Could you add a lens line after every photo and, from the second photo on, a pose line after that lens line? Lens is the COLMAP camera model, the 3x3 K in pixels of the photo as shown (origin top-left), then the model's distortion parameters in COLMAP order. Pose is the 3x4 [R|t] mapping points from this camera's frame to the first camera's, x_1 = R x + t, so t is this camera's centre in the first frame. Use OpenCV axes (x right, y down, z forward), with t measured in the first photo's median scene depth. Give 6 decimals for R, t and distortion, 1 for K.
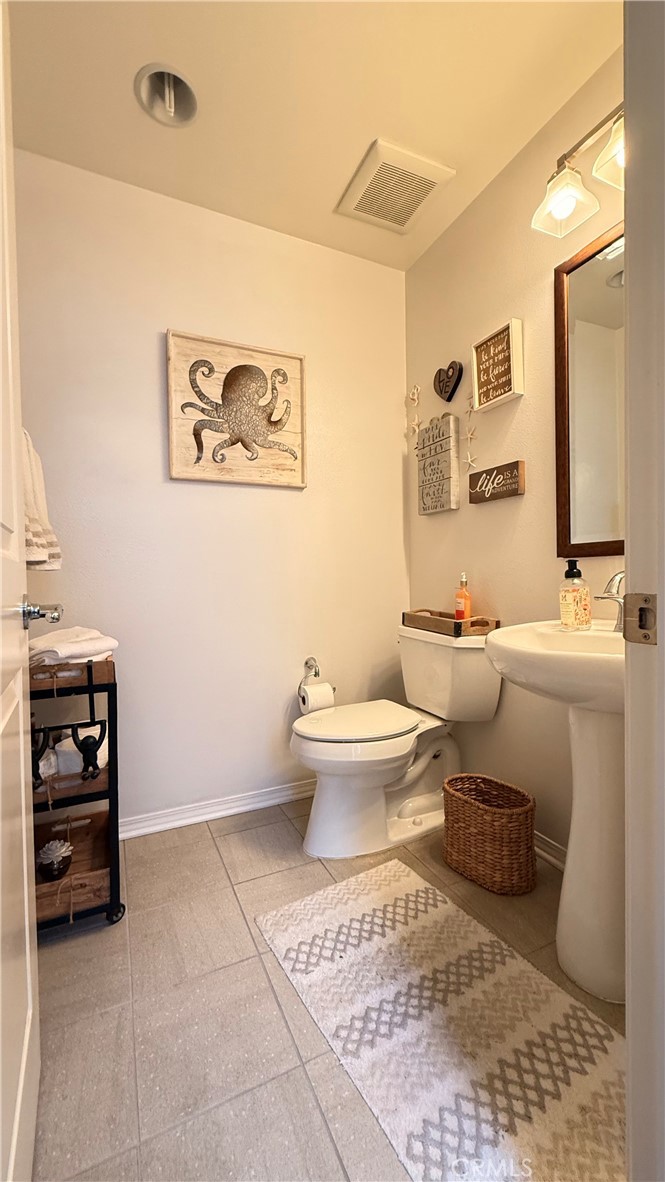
lens RADIAL K [[471.5, 0, 326.6], [0, 471.5, 589.1], [0, 0, 1]] dist [-0.001756, 0.000218]
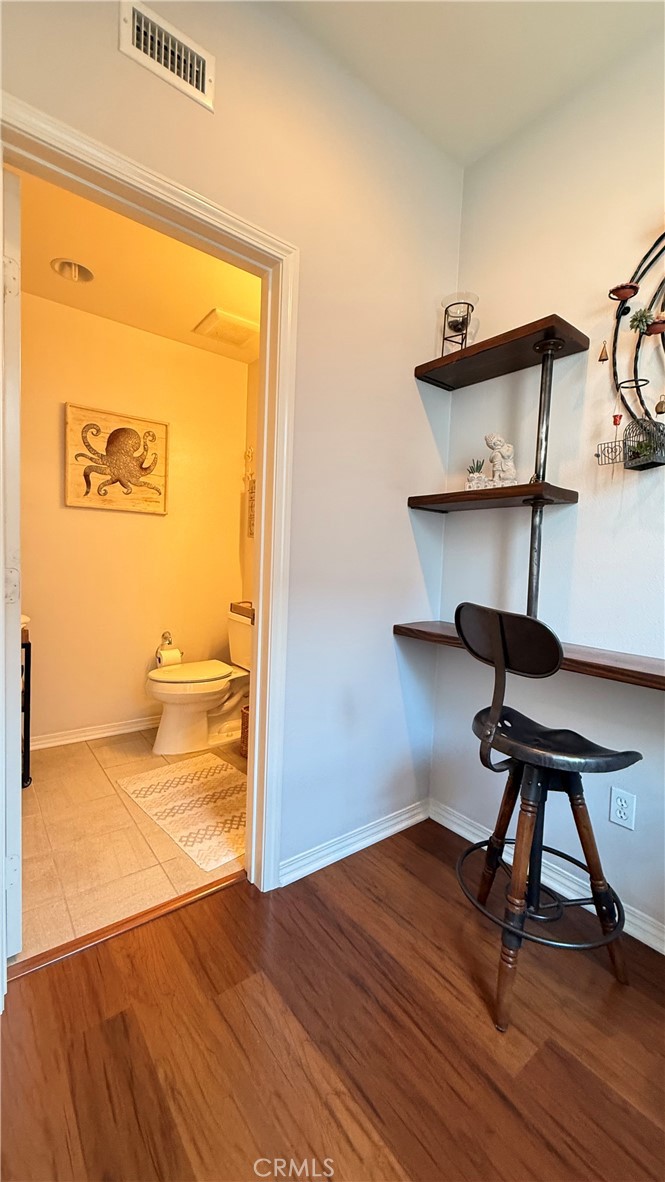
lens RADIAL K [[471.5, 0, 328.8], [0, 471.5, 588.3], [0, 0, 1]] dist [-0.001756, 0.000218]
pose [[0.972909, 0.038952, 0.227885, 0.131082], [-0.048219, 0.998215, 0.035238, -0.071381], [-0.226105, -0.045272, 0.973050, -0.584462]]
